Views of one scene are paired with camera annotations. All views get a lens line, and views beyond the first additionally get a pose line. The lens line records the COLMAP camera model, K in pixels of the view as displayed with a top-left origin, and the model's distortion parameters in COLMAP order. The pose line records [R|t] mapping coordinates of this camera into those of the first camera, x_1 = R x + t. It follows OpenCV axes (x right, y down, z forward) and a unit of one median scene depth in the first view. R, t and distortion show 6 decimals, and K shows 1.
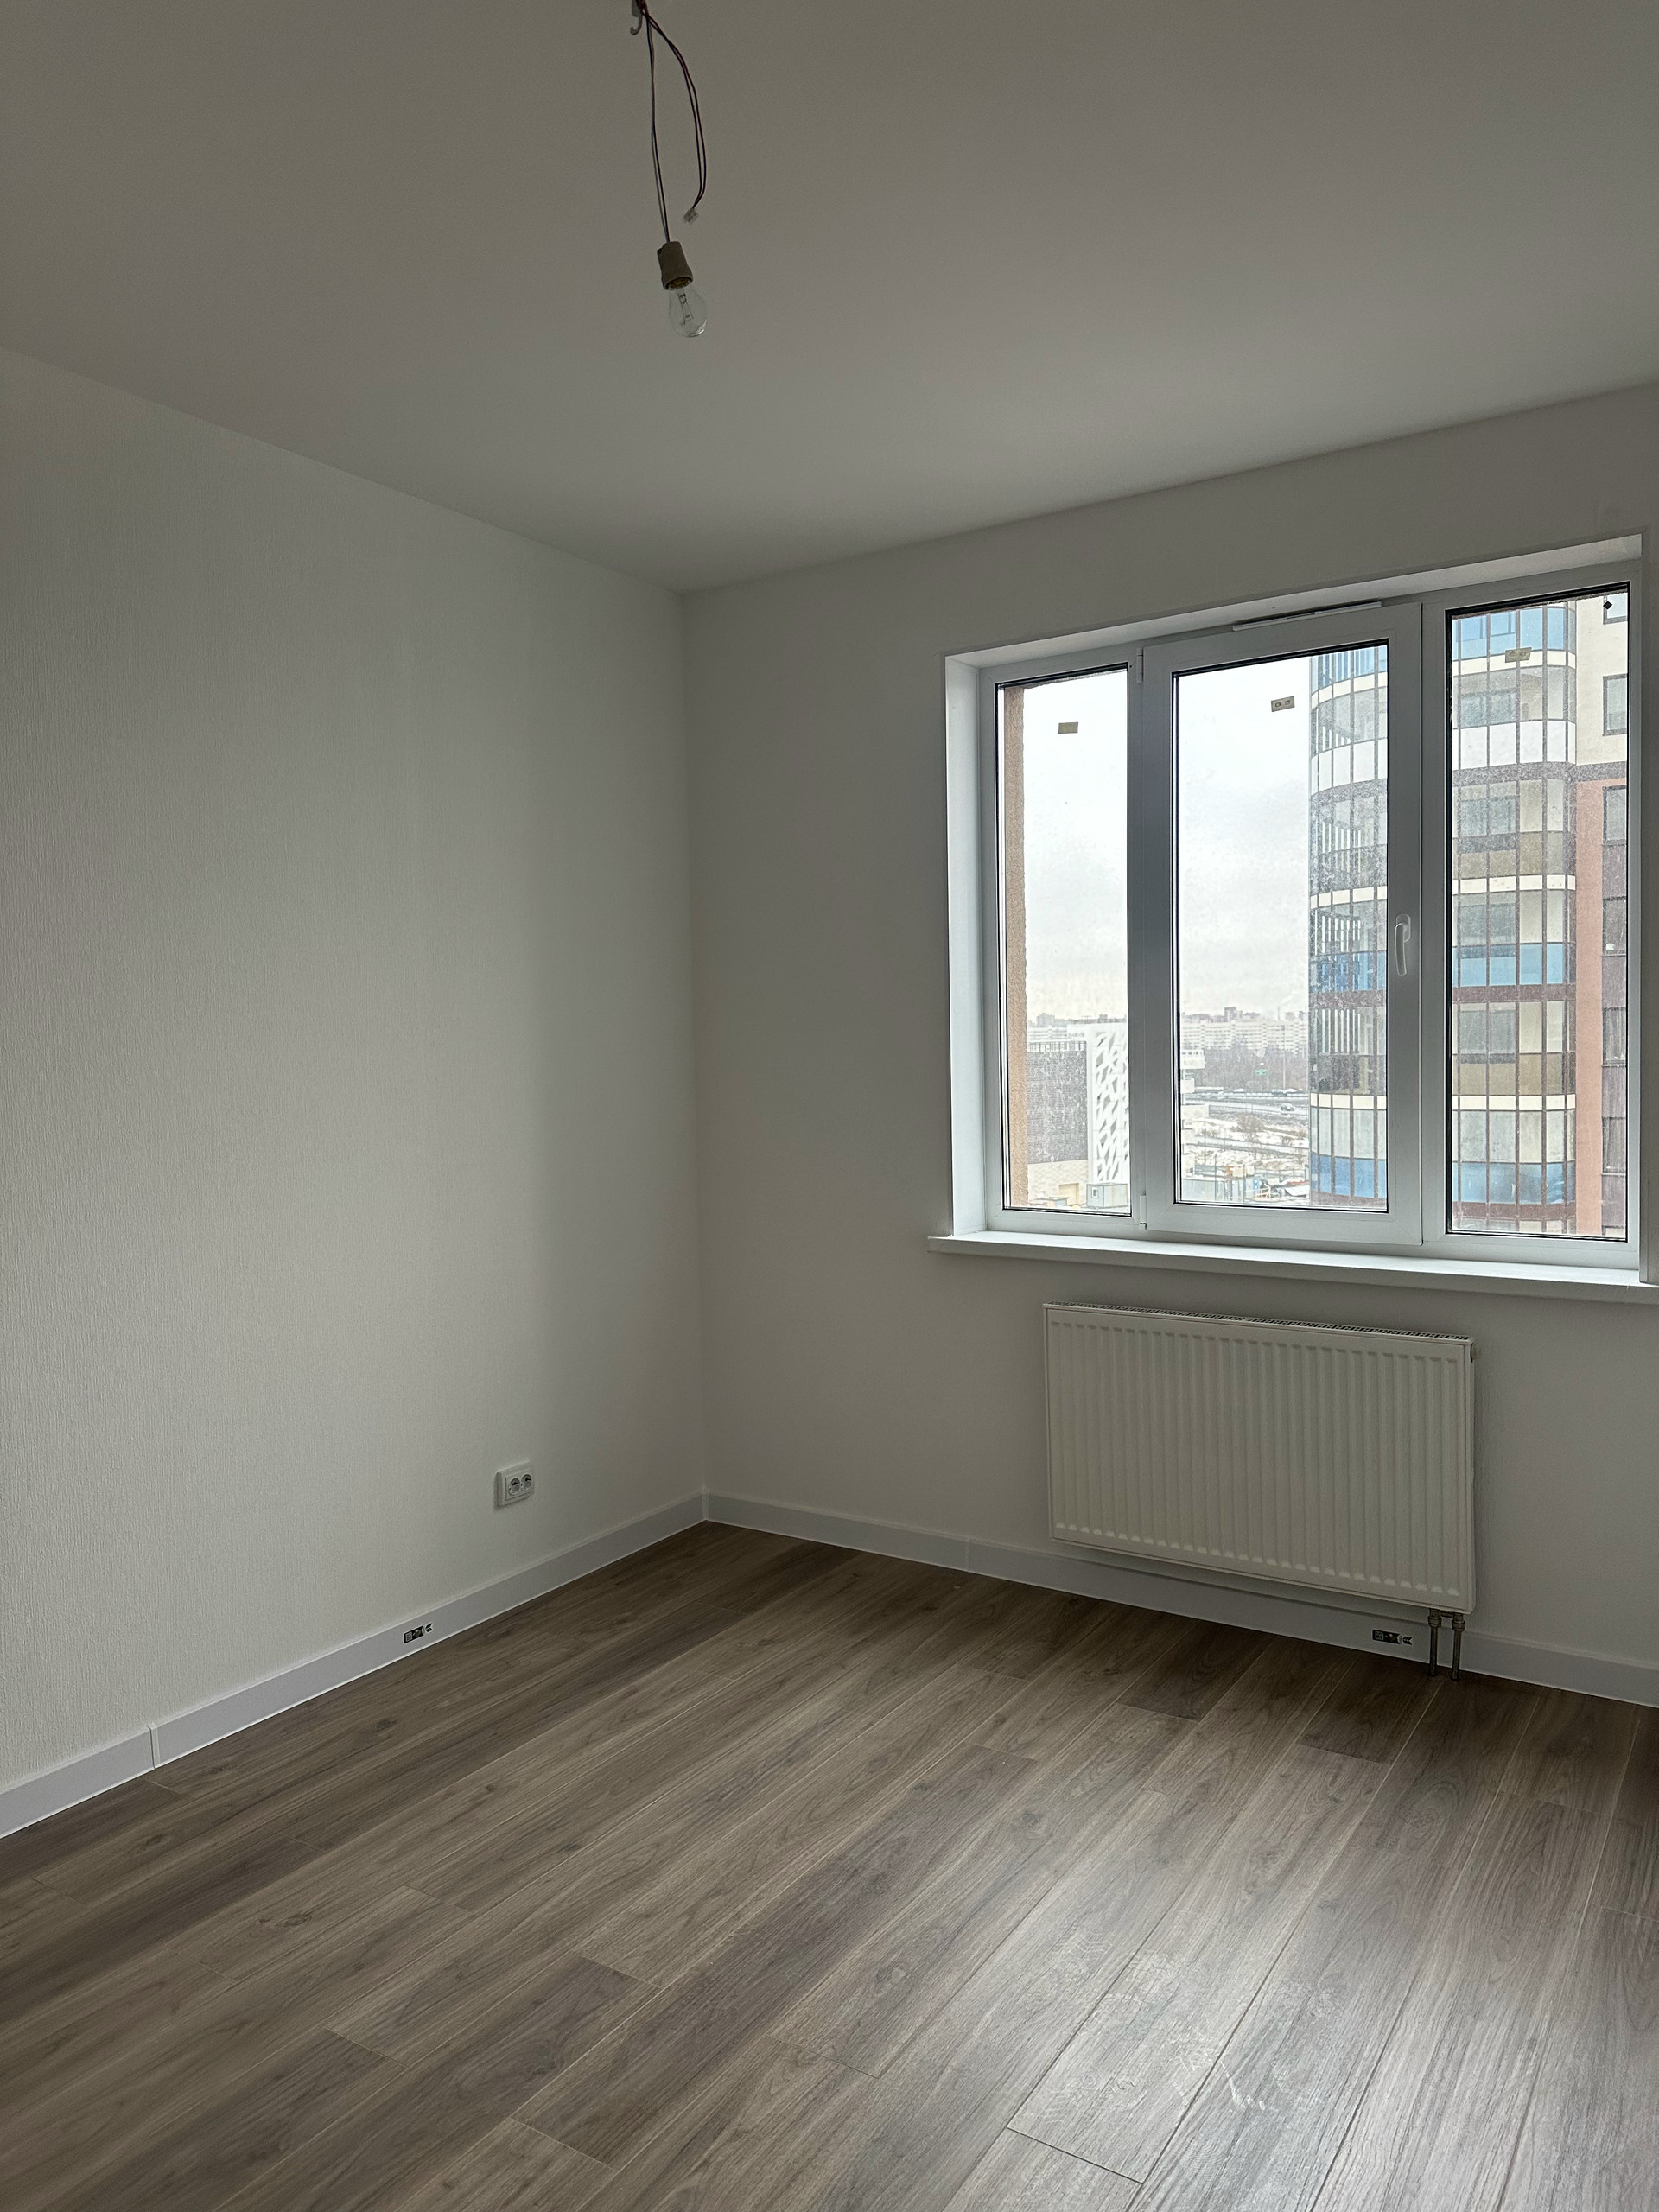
lens RADIAL K [[1554.8, 0, 850.7], [0, 1554.8, 1103.7], [0, 0, 1]] dist [0.047988, -0.056683]
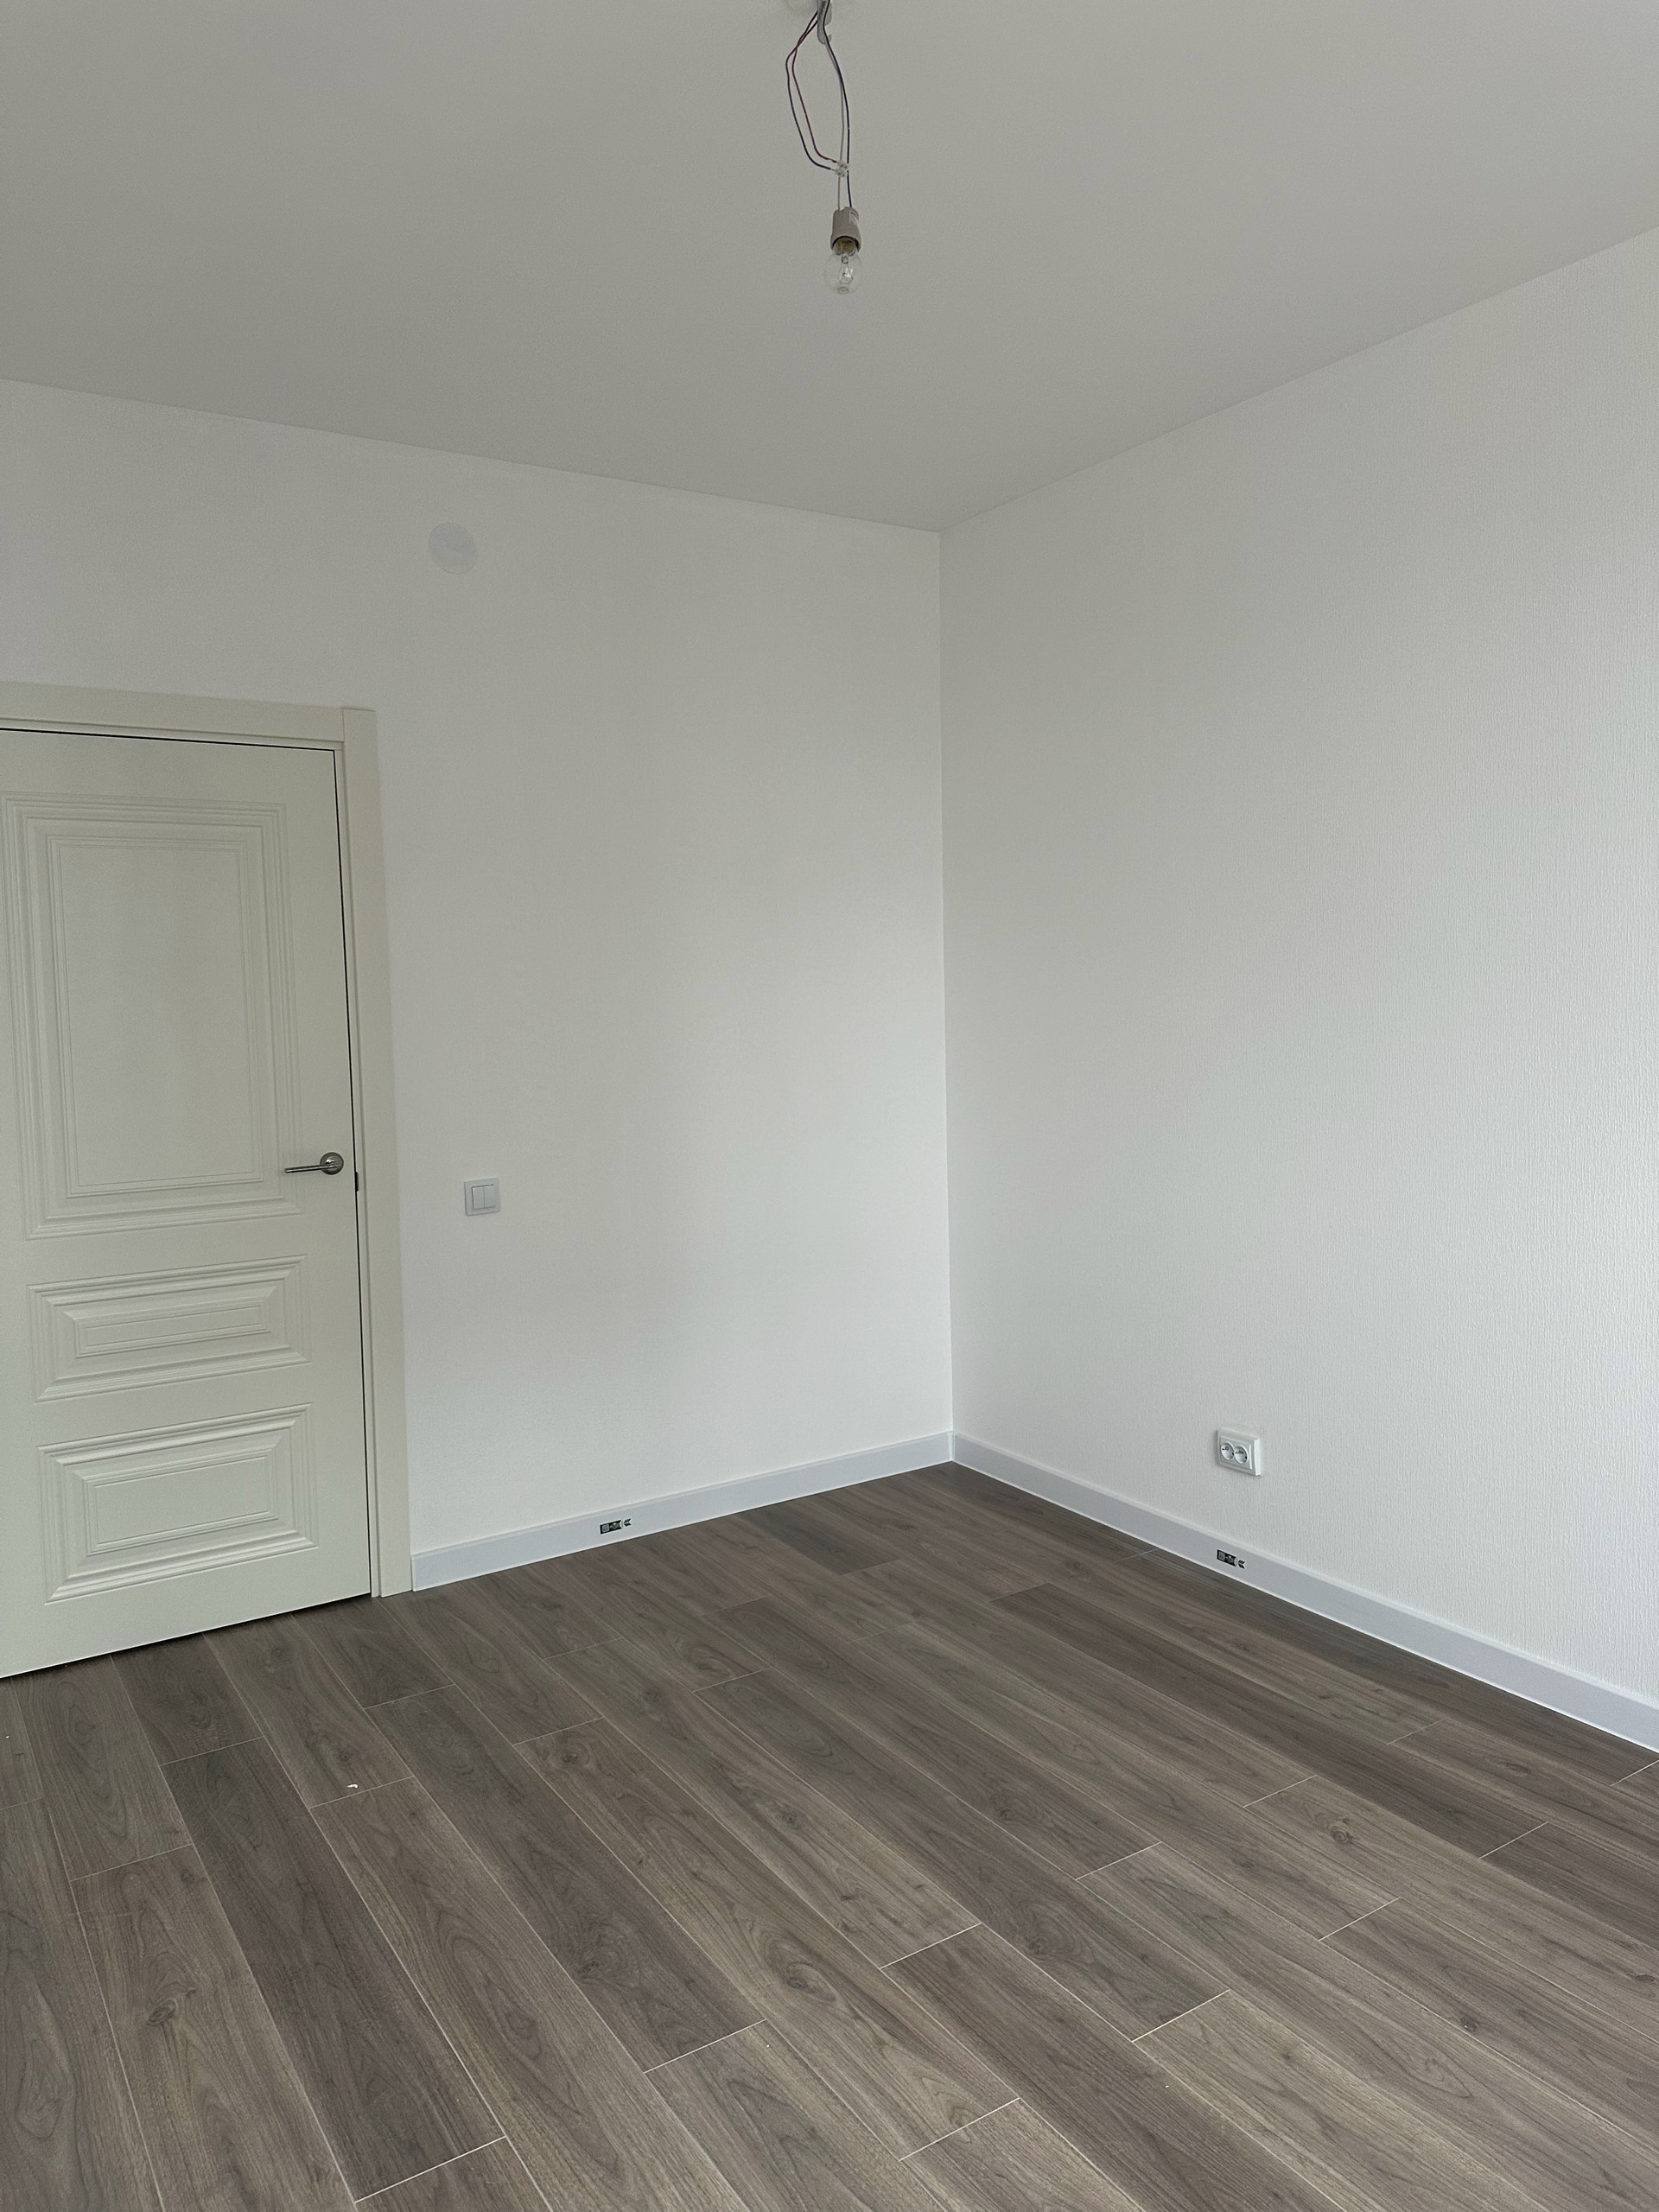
lens RADIAL K [[1554.8, 0, 849.3], [0, 1554.8, 1104.4], [0, 0, 1]] dist [0.047988, -0.056683]
pose [[-0.409695, 0.102349, -0.906463, 0.698821], [-0.012297, 0.992976, 0.117674, -0.074359], [0.912140, 0.059357, -0.405559, 1.165454]]
